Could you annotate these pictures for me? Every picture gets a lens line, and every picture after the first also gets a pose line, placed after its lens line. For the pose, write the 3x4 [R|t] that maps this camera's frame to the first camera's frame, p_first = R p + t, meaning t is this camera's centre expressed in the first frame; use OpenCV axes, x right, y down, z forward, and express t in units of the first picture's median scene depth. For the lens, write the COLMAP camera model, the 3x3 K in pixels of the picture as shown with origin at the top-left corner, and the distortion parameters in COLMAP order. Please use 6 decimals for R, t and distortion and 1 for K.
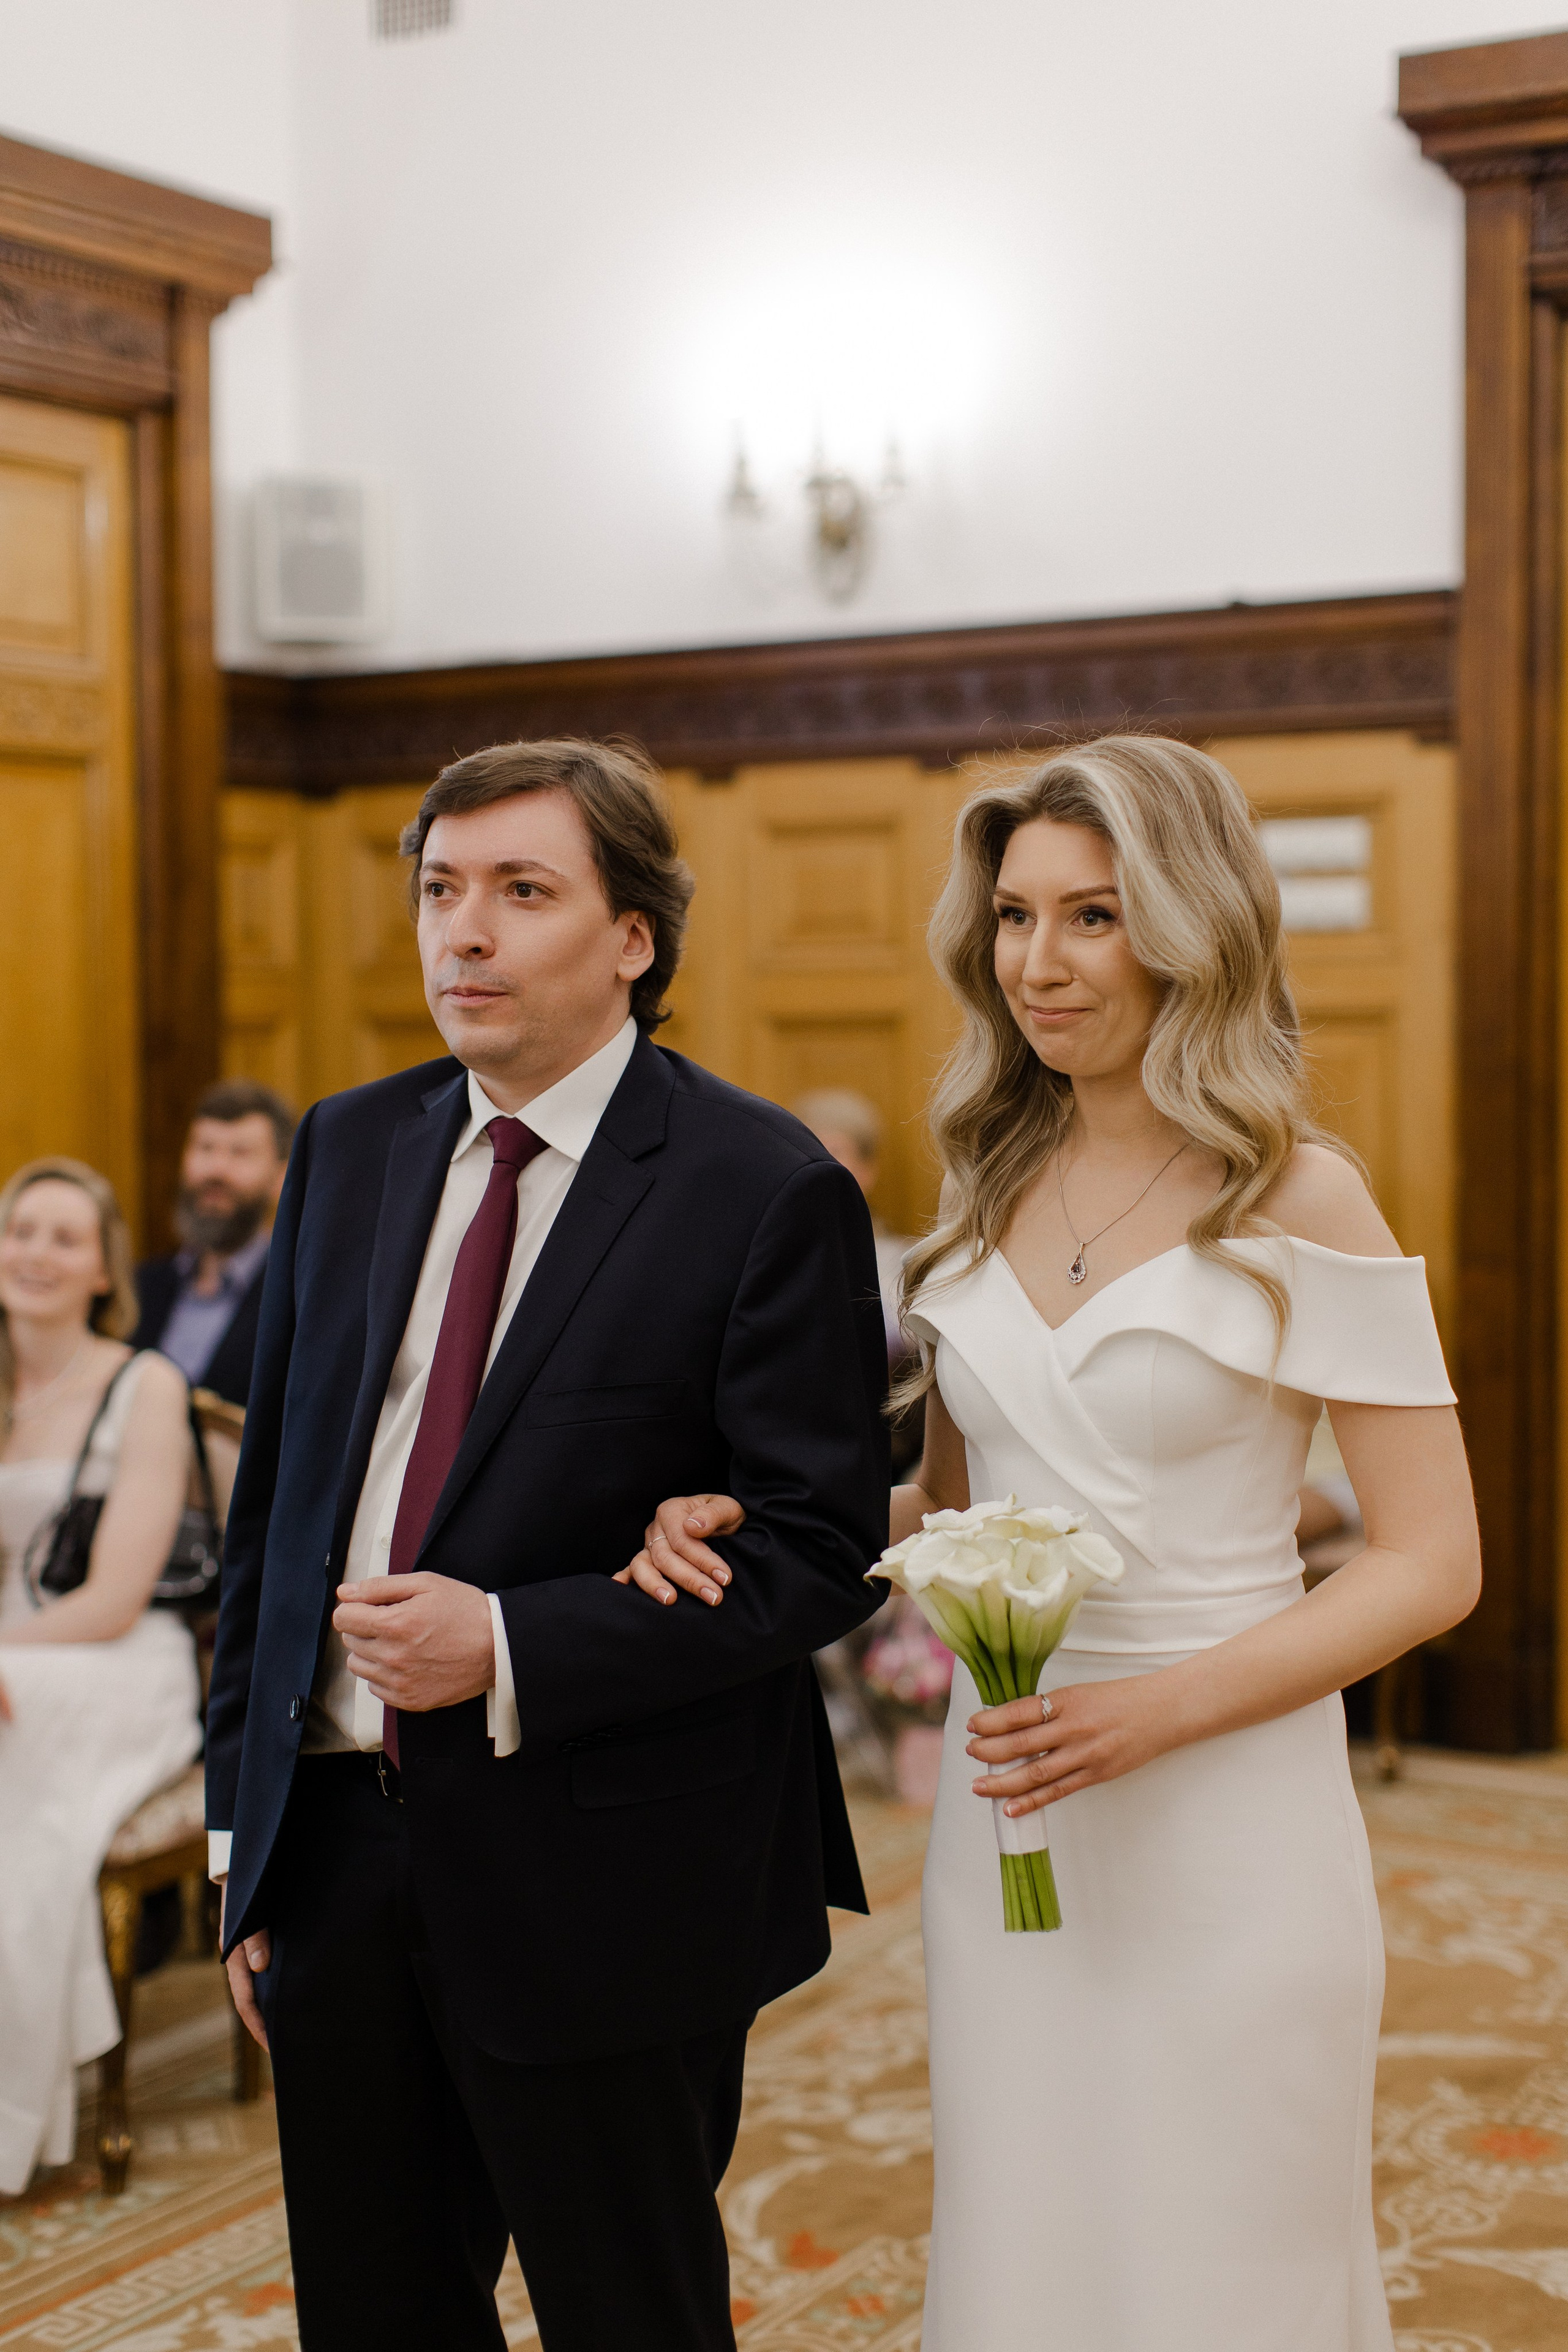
lens RADIAL K [[3278.4, 0, 779.2], [0, 3278.4, 1219.8], [0, 0, 1]] dist [-0.023994, -0.029687]
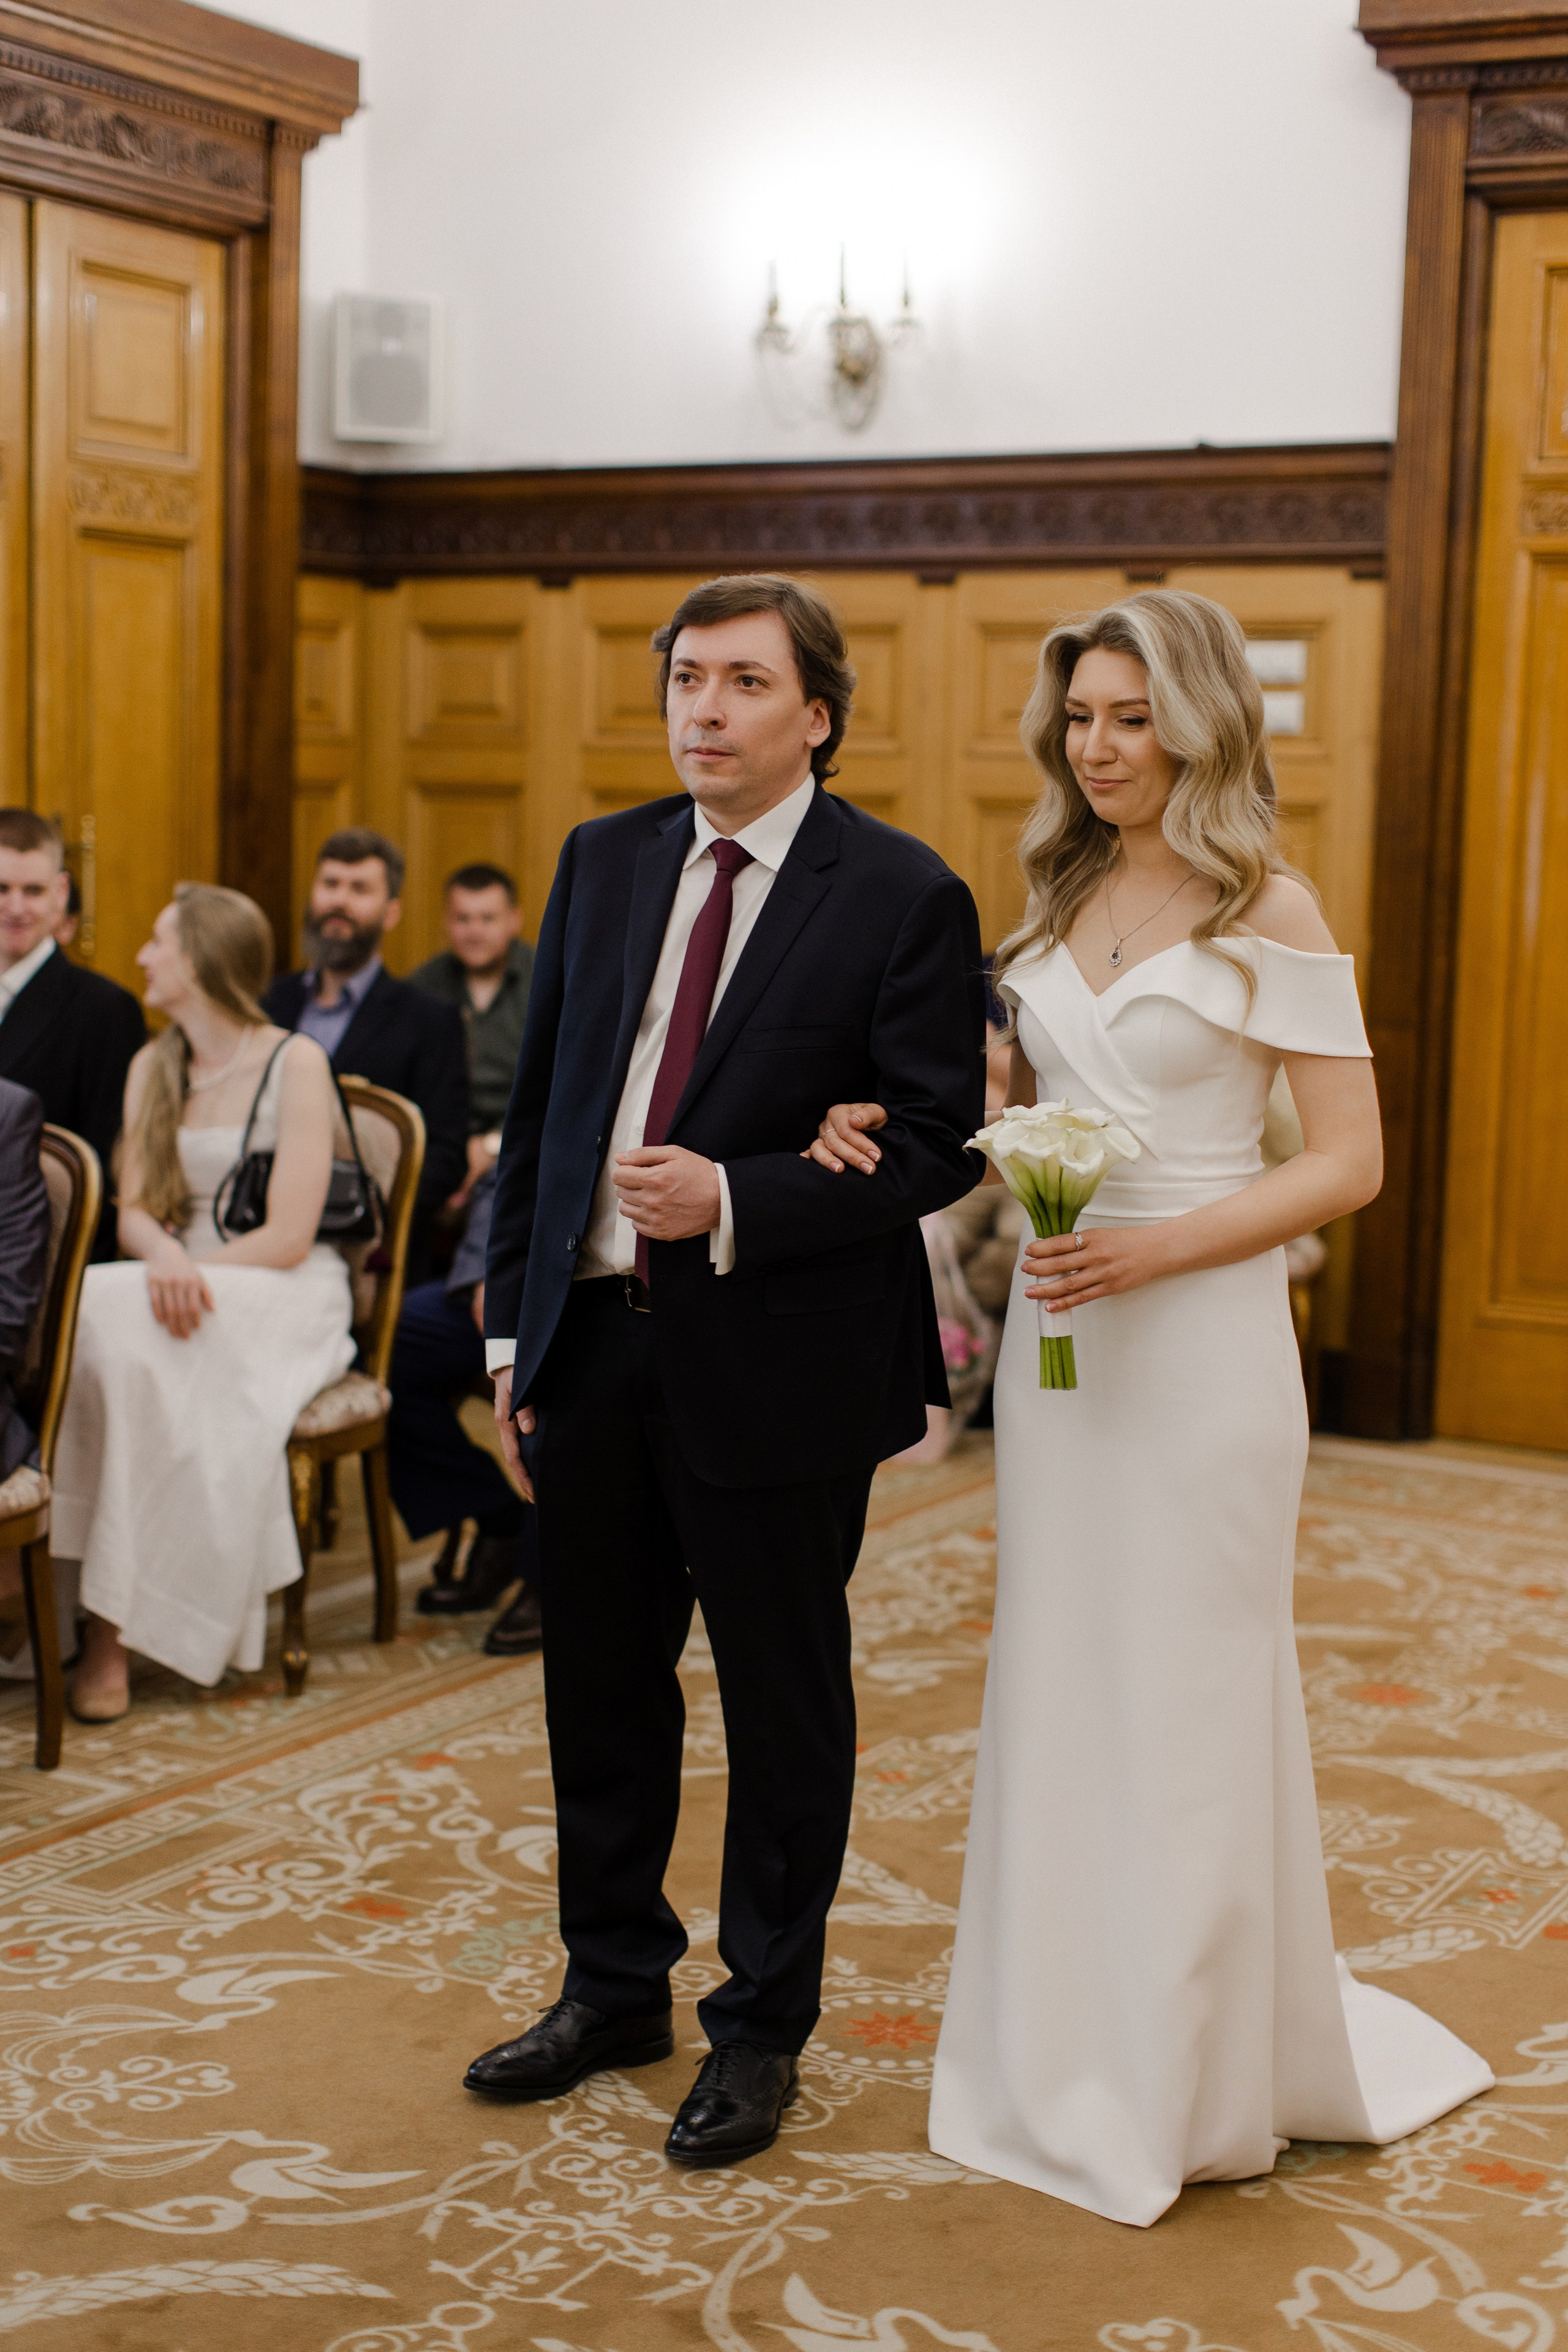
lens RADIAL K [[3378.9, 0, 784.0], [0, 3378.9, 1176.0], [0, 0, 1]] dist [-0.018205, -0.054344]
pose [[0.998759, 0.032963, 0.037331, -0.073839], [-0.034627, 0.998393, 0.044850, 0.033108], [-0.035792, -0.046087, 0.998296, -0.330464]]
